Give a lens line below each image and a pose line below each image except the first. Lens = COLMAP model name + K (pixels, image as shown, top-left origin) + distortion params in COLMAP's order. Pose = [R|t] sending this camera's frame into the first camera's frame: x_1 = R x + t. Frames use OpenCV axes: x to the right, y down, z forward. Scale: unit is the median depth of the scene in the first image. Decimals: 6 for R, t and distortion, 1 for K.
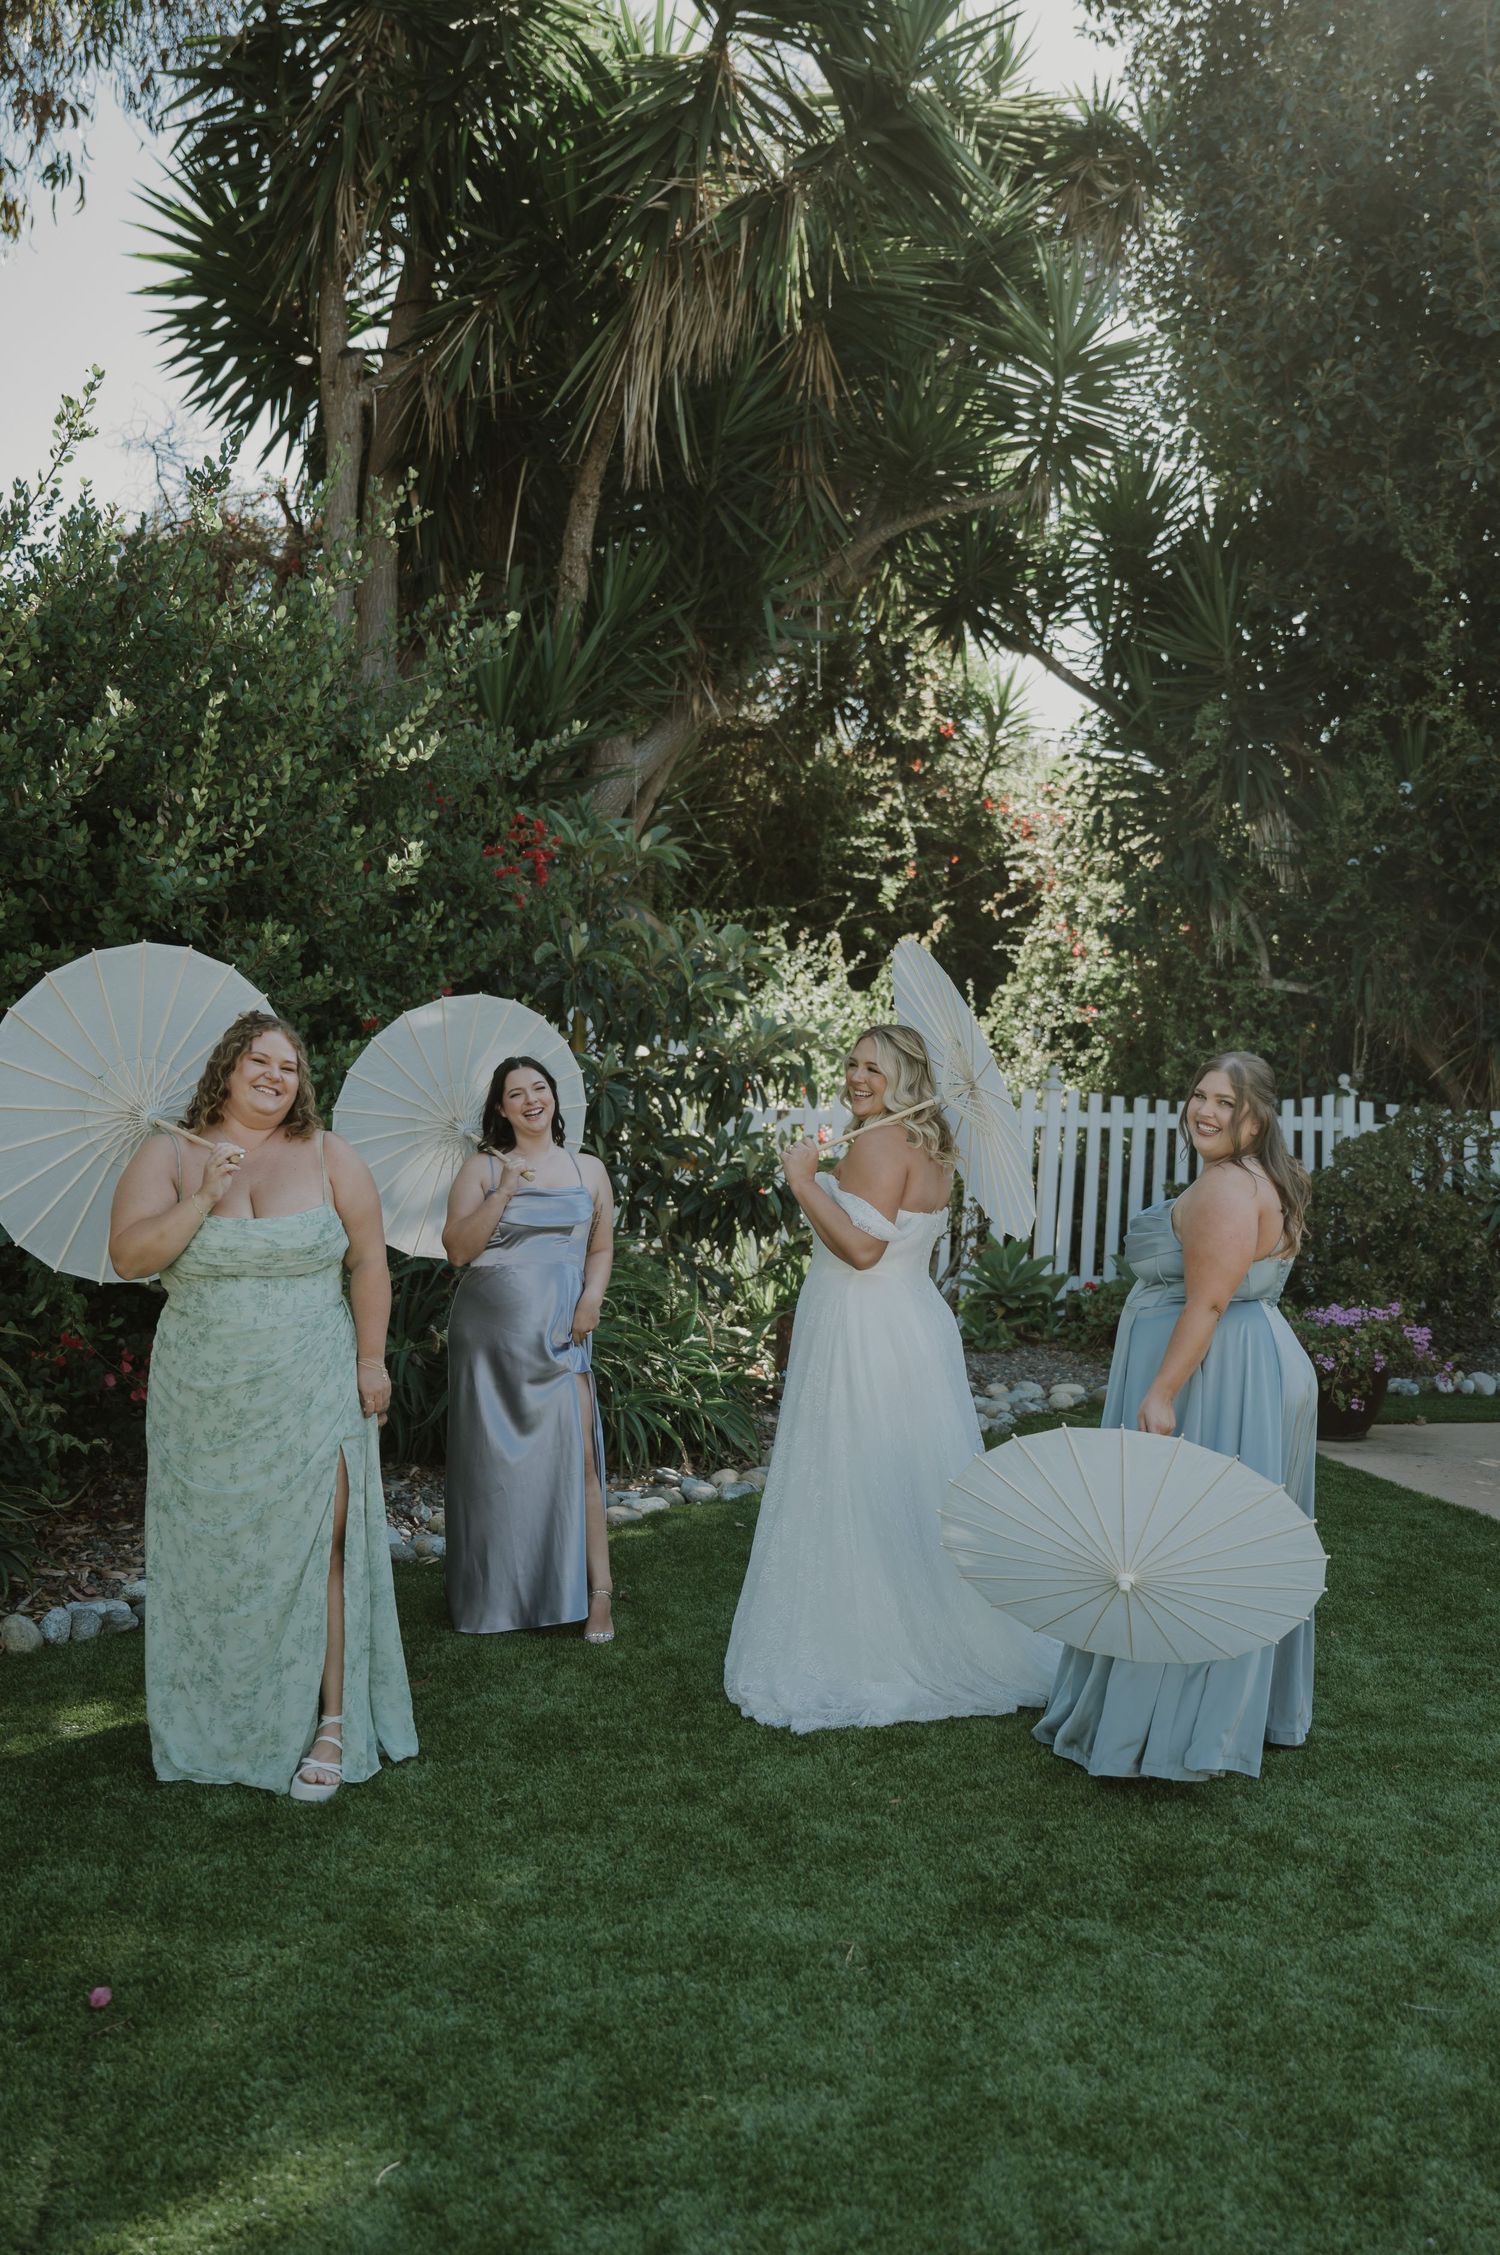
lens RADIAL K [[2121.8, 0, 854.4], [0, 2121.8, 1131.9], [0, 0, 1]] dist [0.002188, 0.000000]
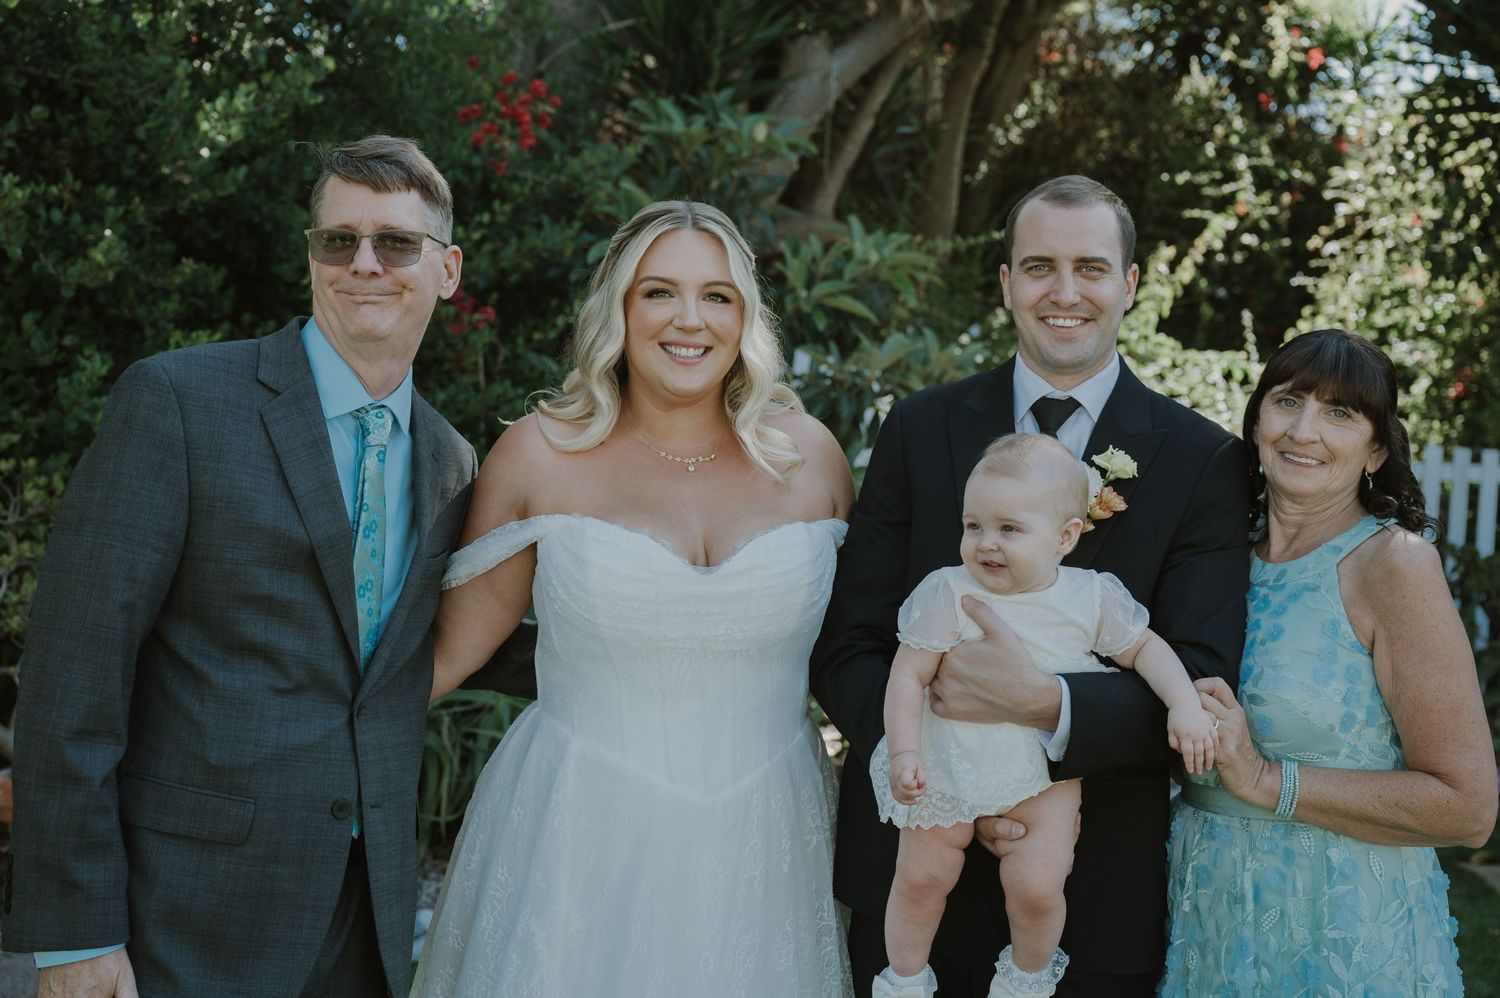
lens RADIAL K [[1817.1, 0, 744.2], [0, 1817.1, 495.9], [0, 0, 1]] dist [0.013432, 0.000000]
pose [[0.950611, 0.026185, -0.309278, 0.090345], [-0.024692, 0.999657, 0.008743, 0.004807], [0.309401, -0.000675, 0.950932, 0.195856]]
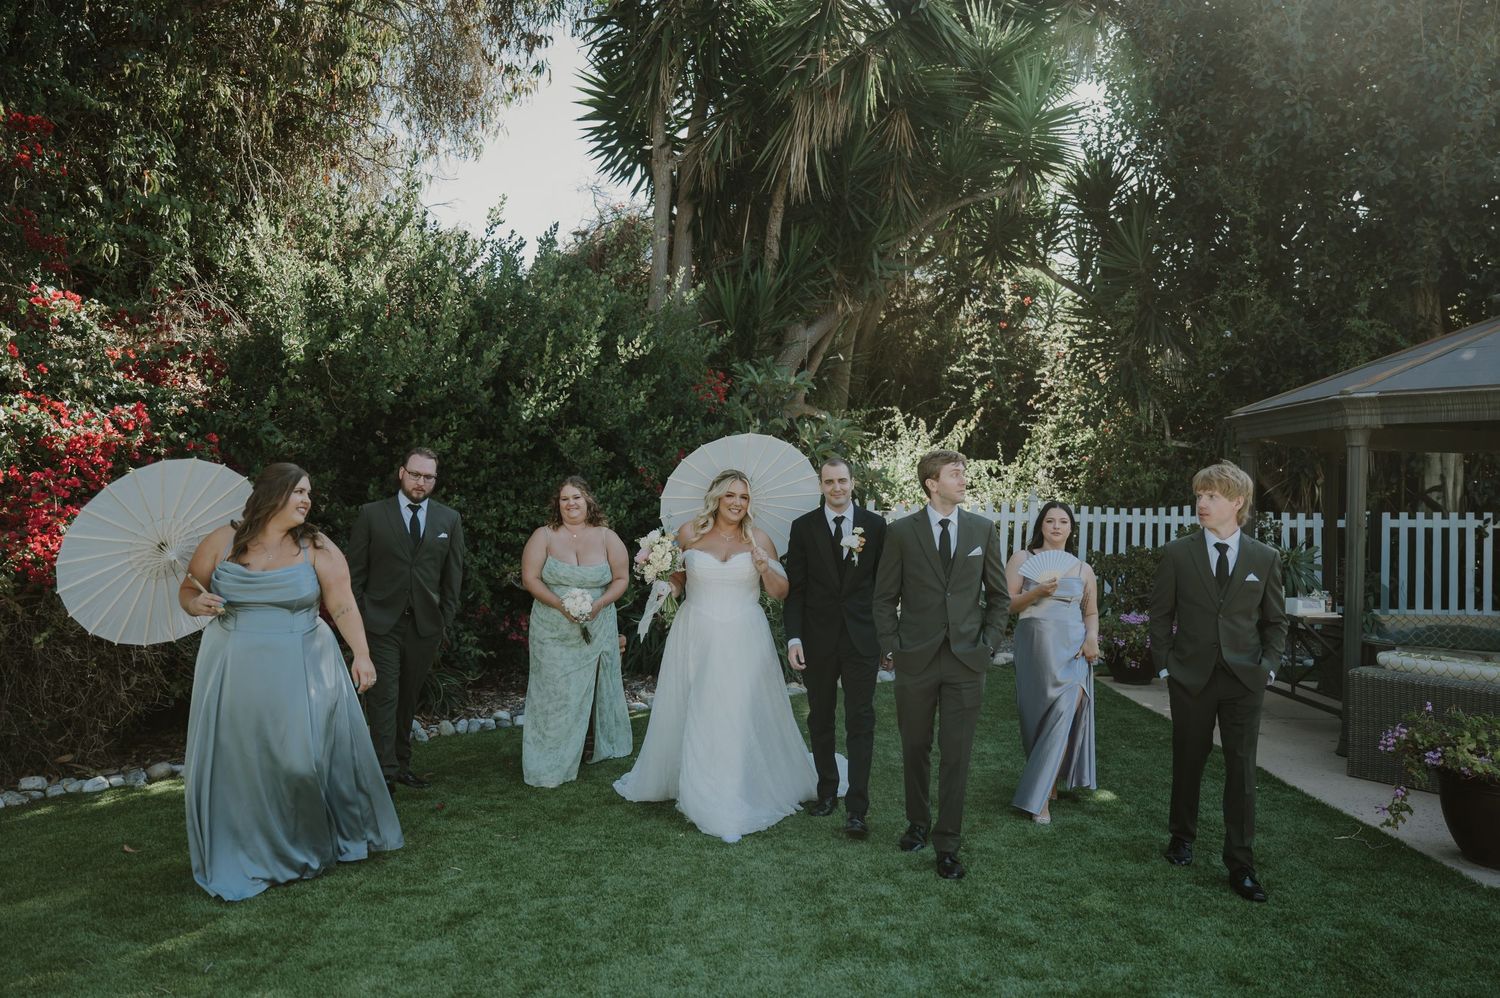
lens RADIAL K [[1218.2, 0, 757.0], [0, 1218.2, 500.3], [0, 0, 1]] dist [-0.009334, 0.012490]
pose [[0.971261, -0.001668, -0.238013, 0.101260], [-0.003427, 0.999774, -0.020990, 0.002430], [0.237994, 0.021202, 0.971035, -0.095344]]
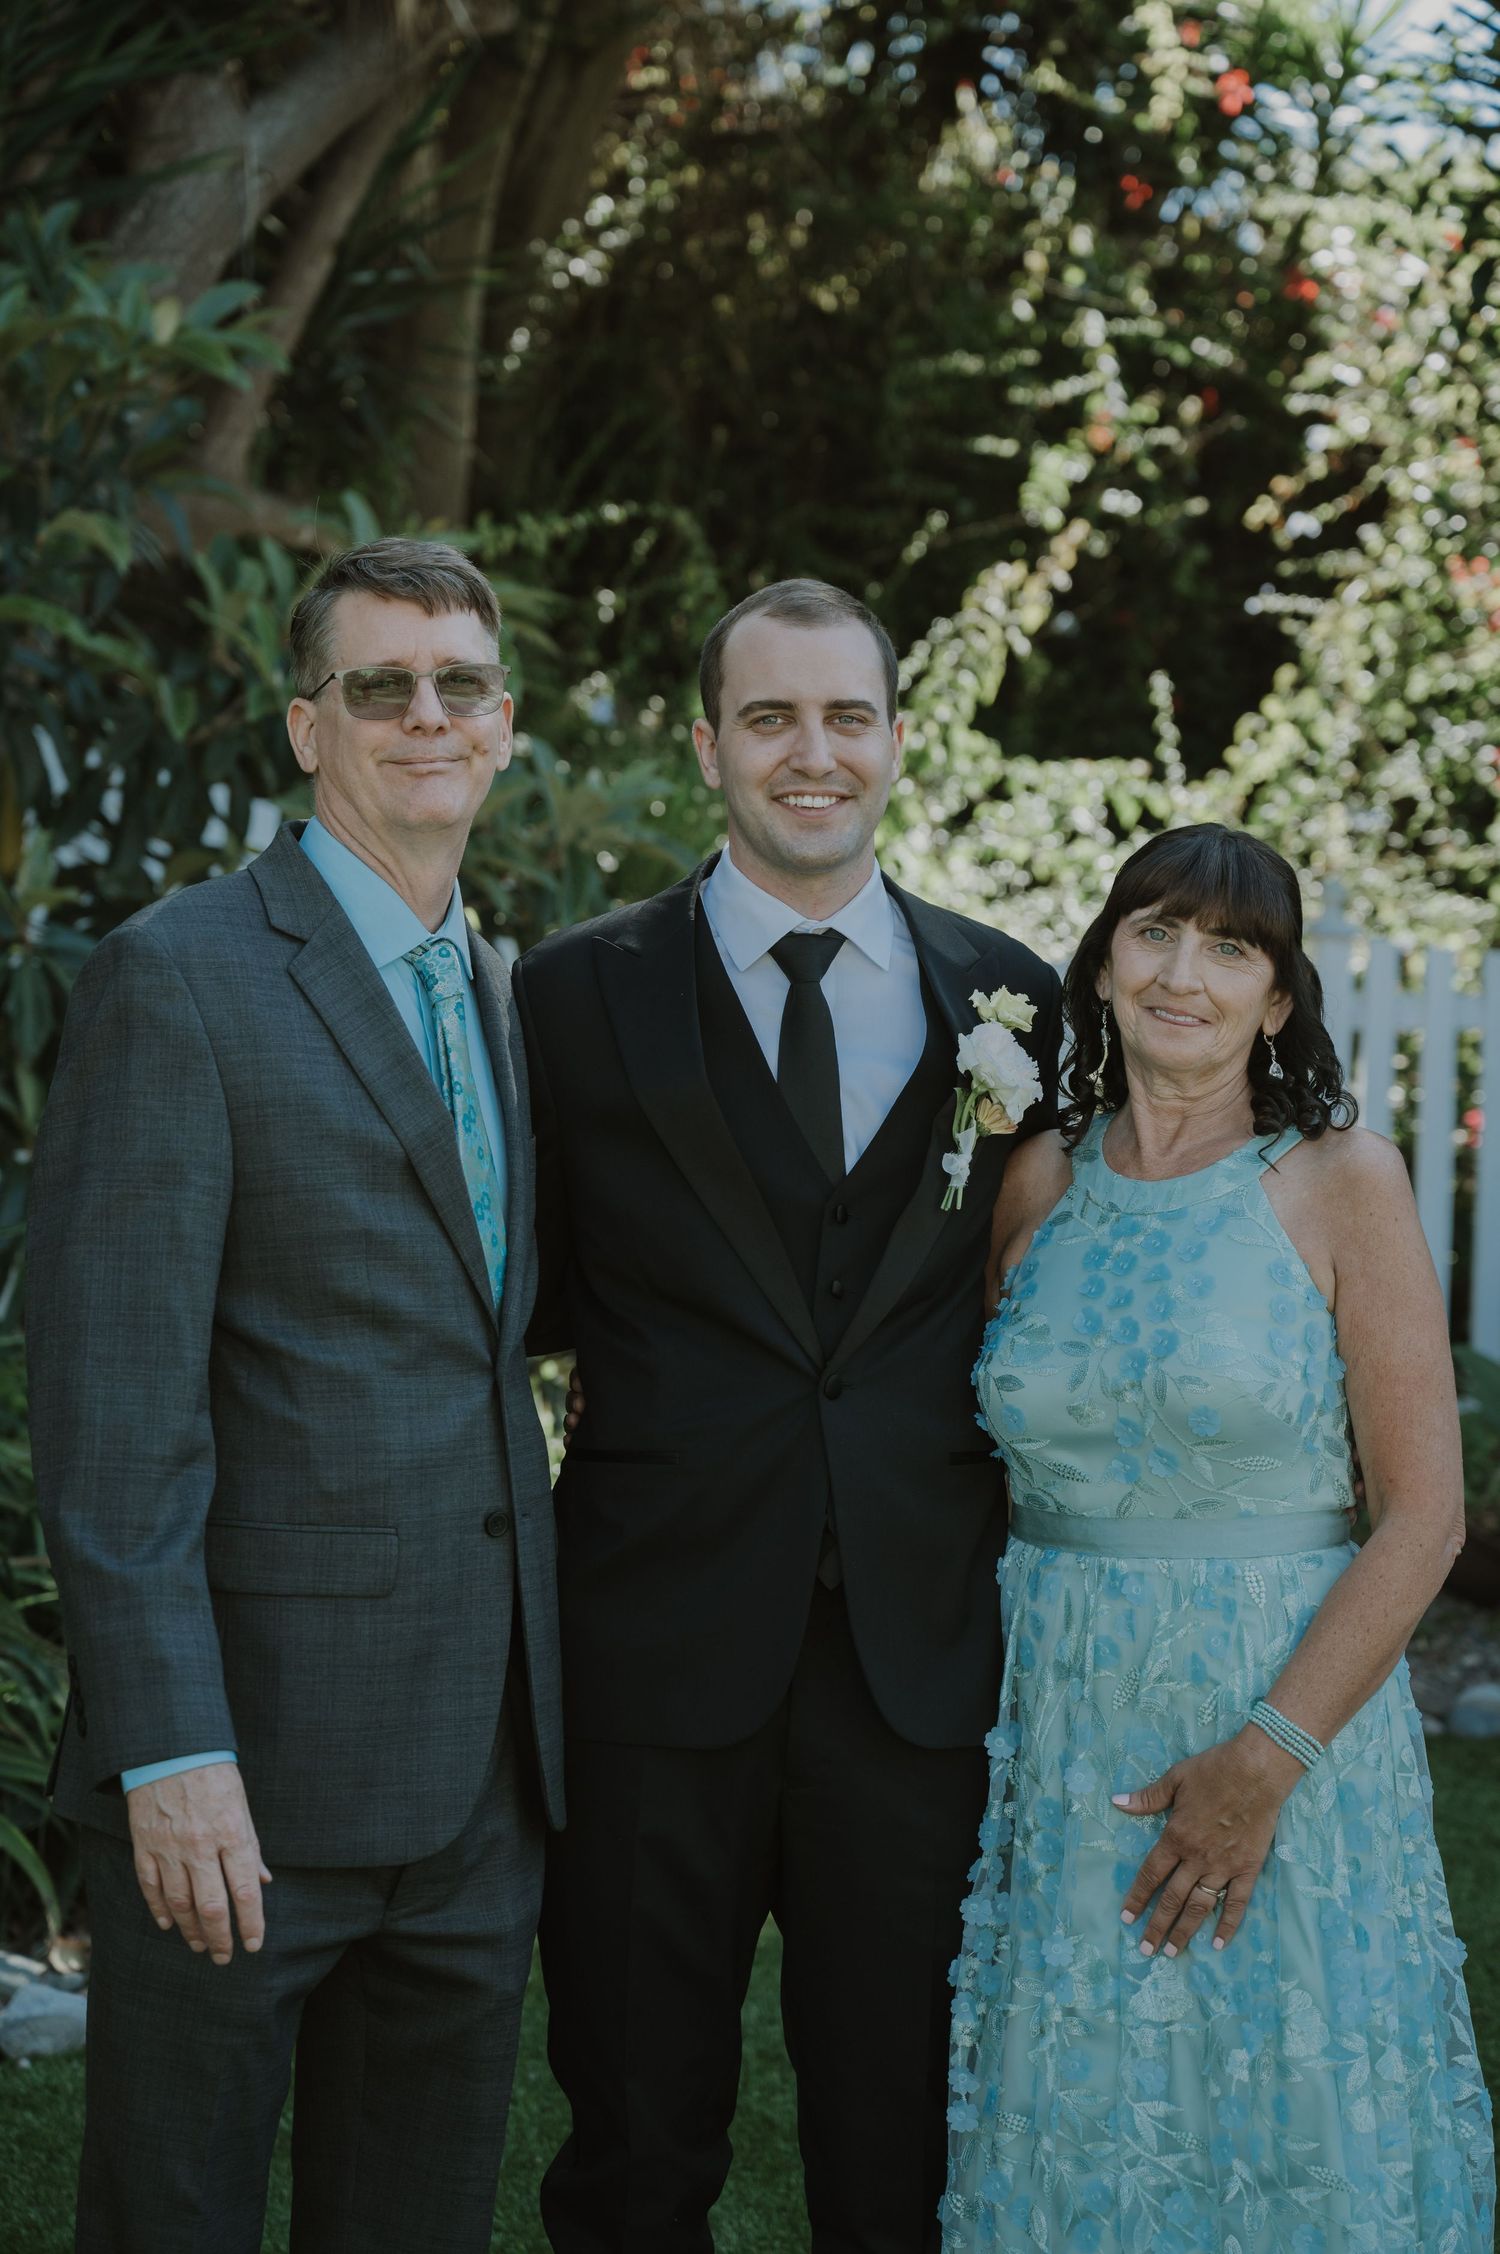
lens RADIAL K [[4467.9, 0, 790.3], [0, 4467.9, 1107.0], [0, 0, 1]] dist [0.022968, 0.000000]
pose [[0.994891, -0.013508, -0.100045, 0.067486], [0.014561, 0.999846, 0.009801, 0.001632], [0.099897, -0.011208, 0.994935, 0.133068]]
